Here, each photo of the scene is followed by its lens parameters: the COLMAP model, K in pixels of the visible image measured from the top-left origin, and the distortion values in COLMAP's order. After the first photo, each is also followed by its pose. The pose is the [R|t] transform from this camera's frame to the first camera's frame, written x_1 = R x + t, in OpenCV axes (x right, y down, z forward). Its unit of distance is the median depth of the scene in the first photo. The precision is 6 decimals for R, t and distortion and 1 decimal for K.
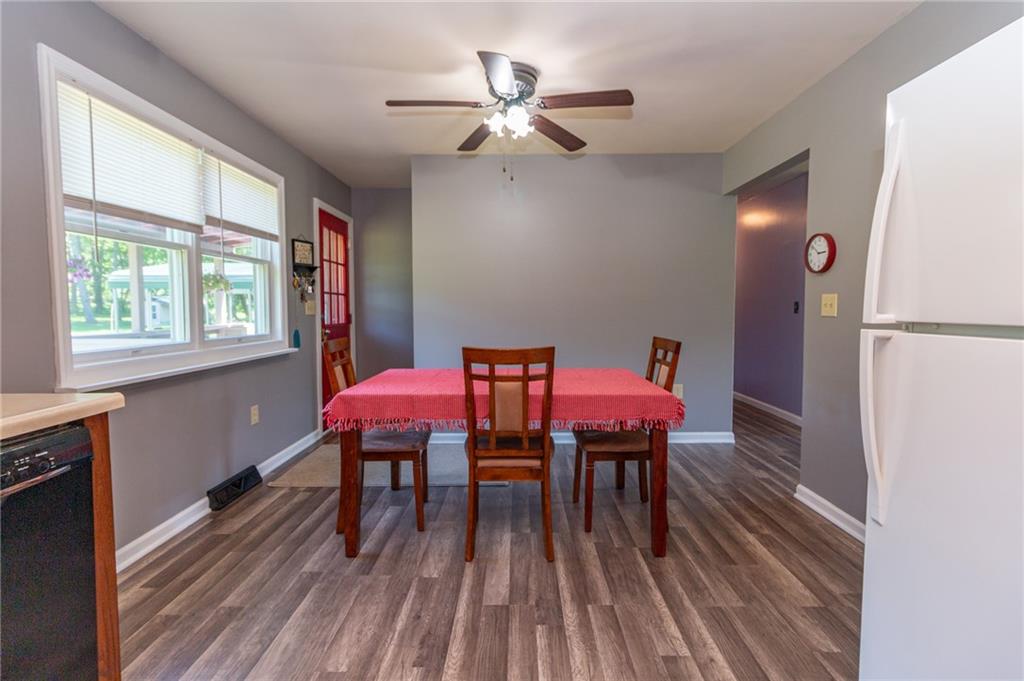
lens RADIAL K [[473.0, 0, 515.3], [0, 473.0, 335.7], [0, 0, 1]] dist [-0.000080, 0.000195]
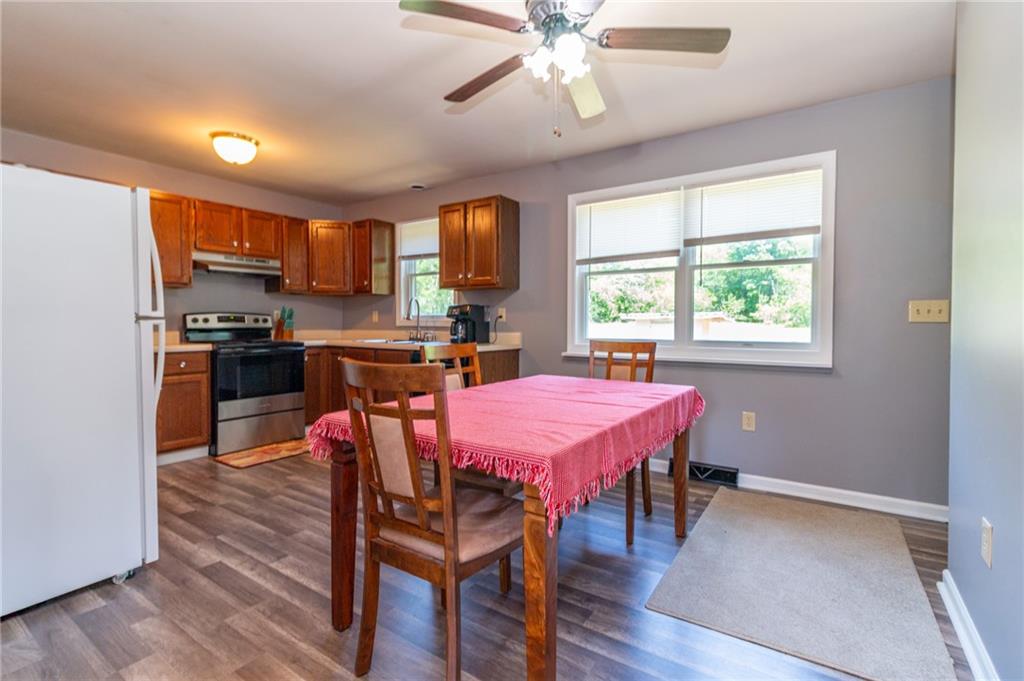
lens RADIAL K [[473.0, 0, 512.7], [0, 473.0, 333.8], [0, 0, 1]] dist [-0.000080, 0.000195]
pose [[-0.557046, 0.018702, -0.830271, 0.846954], [-0.048737, 0.997287, 0.055162, -0.071071], [0.829050, 0.071193, -0.554624, 1.769142]]
